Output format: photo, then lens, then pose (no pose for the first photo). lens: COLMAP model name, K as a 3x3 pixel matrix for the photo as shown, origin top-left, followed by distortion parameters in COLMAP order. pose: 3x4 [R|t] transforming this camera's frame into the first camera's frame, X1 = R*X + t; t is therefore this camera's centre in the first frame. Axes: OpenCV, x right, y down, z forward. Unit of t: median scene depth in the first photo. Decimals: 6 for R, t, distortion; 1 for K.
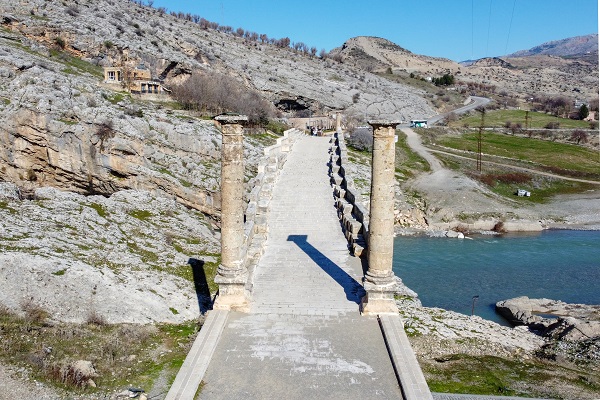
lens RADIAL K [[572.2, 0, 282.1], [0, 572.2, 204.5], [0, 0, 1]] dist [0.010123, 0.000000]
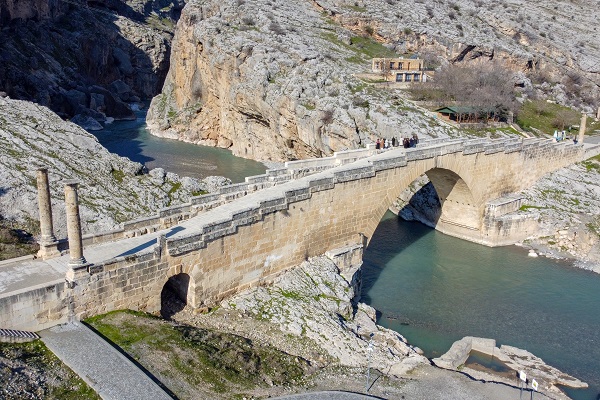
lens RADIAL K [[572.2, 0, 296.1], [0, 572.2, 189.6], [0, 0, 1]] dist [0.010123, 0.000000]
pose [[0.754914, 0.177913, -0.631230, 0.400277], [-0.139956, 0.984032, 0.109972, -0.088450], [0.640716, 0.005325, 0.767759, -0.005513]]
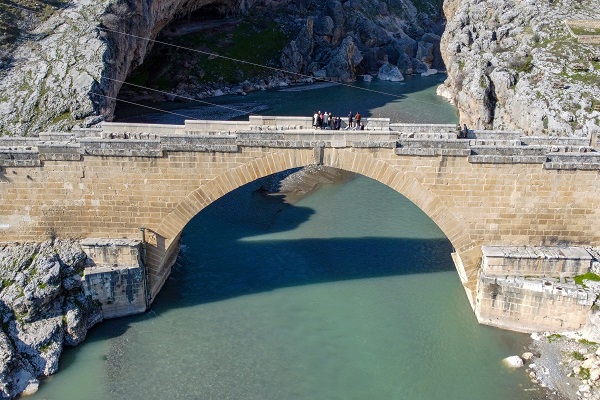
lens RADIAL K [[608.0, 0, 300.6], [0, 608.0, 199.8], [0, 0, 1]] dist [-0.001294, 0.000000]
pose [[0.058377, 0.331218, -0.941747, 0.544069], [-0.171232, 0.932697, 0.317421, -0.189023], [0.983500, 0.142727, 0.111163, 0.601908]]
